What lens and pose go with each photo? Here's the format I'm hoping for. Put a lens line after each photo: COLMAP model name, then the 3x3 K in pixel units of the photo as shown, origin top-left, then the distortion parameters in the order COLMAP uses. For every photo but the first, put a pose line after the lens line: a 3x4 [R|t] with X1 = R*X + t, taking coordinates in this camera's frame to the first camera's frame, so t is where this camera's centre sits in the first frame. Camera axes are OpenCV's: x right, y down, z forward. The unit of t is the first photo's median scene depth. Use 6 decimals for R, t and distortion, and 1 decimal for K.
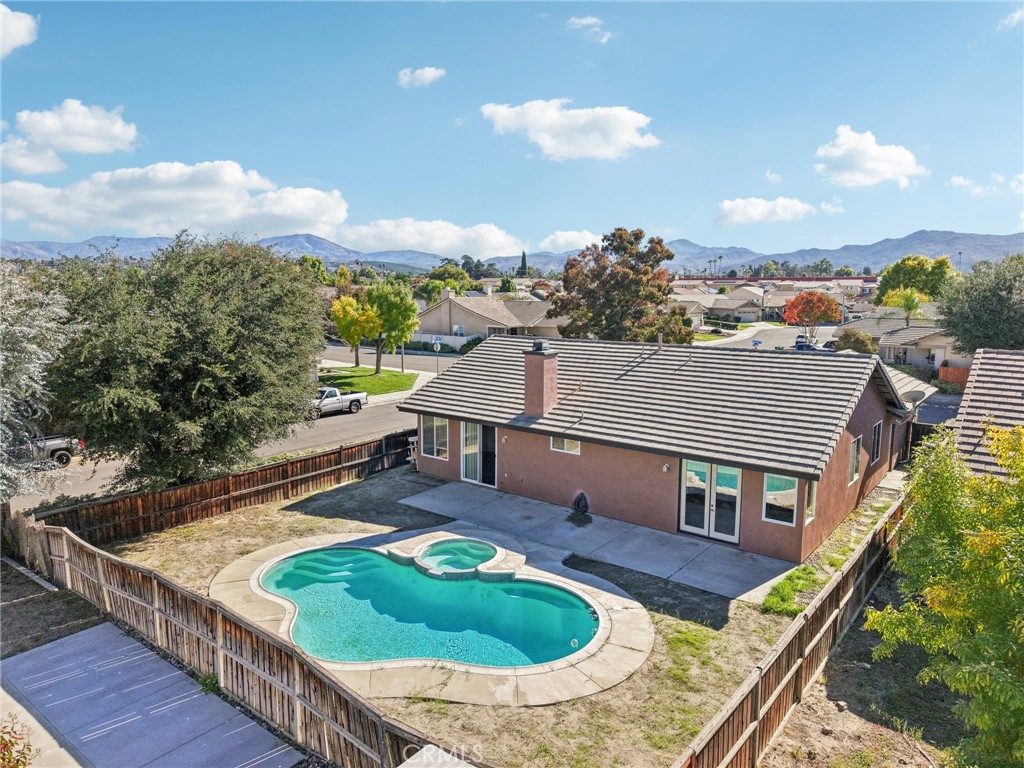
lens RADIAL K [[689.7, 0, 512.0], [0, 689.7, 384.0], [0, 0, 1]] dist [0.043632, -0.055984]
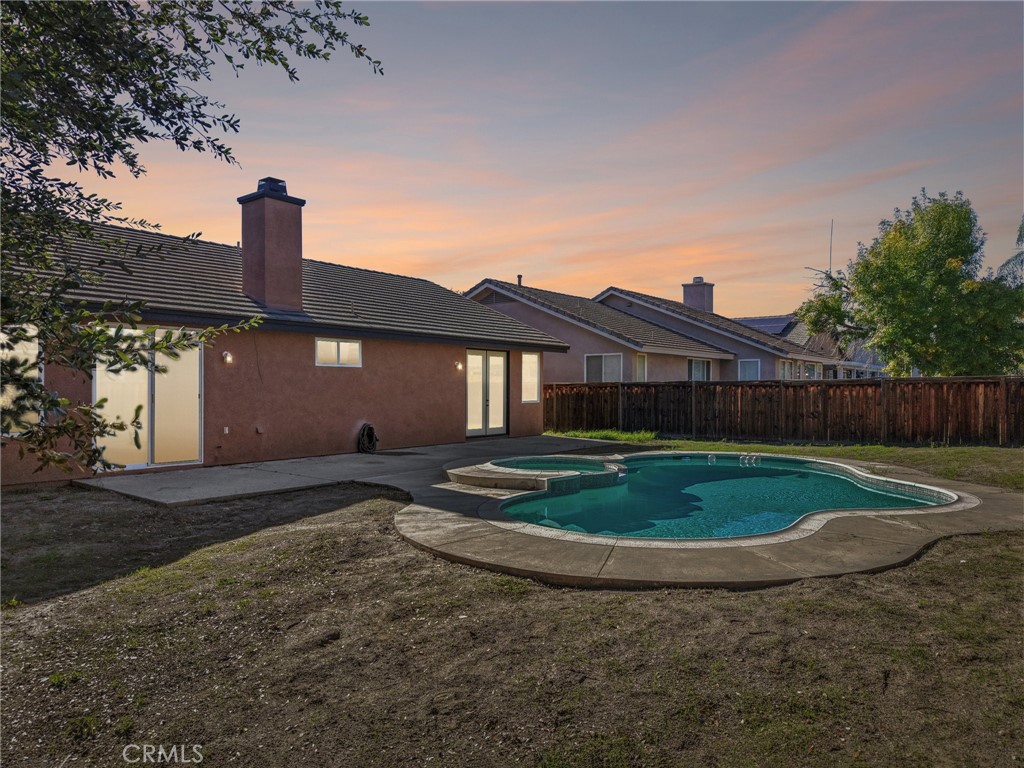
lens RADIAL K [[689.7, 0, 512.0], [0, 689.7, 384.0], [0, 0, 1]] dist [0.043632, -0.055984]
pose [[-0.016933, 0.006976, 0.999832, -0.590941], [0.141363, 0.989948, -0.004513, 0.146651], [-0.989813, 0.141262, -0.017749, 0.888124]]
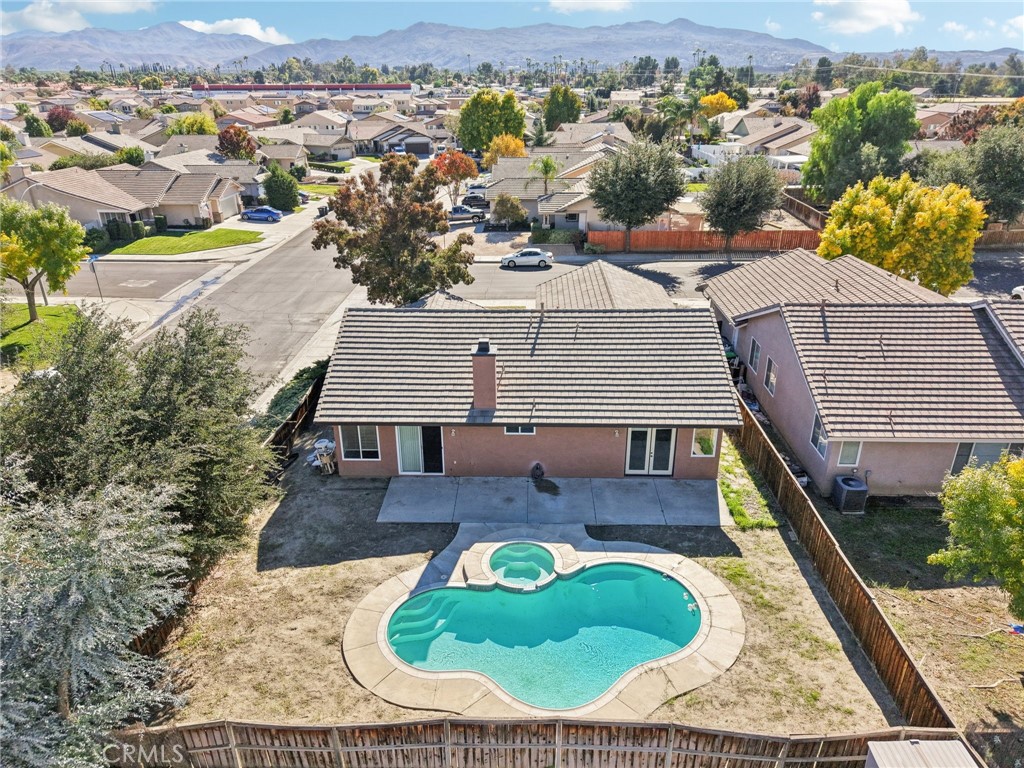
lens RADIAL K [[696.4, 0, 510.0], [0, 696.4, 401.3], [0, 0, 1]] dist [0.049071, -0.067808]
pose [[0.802202, -0.257981, 0.538440, -0.560796], [0.094375, 0.945283, 0.312303, -0.324921], [-0.589547, -0.199715, 0.782655, 0.124915]]
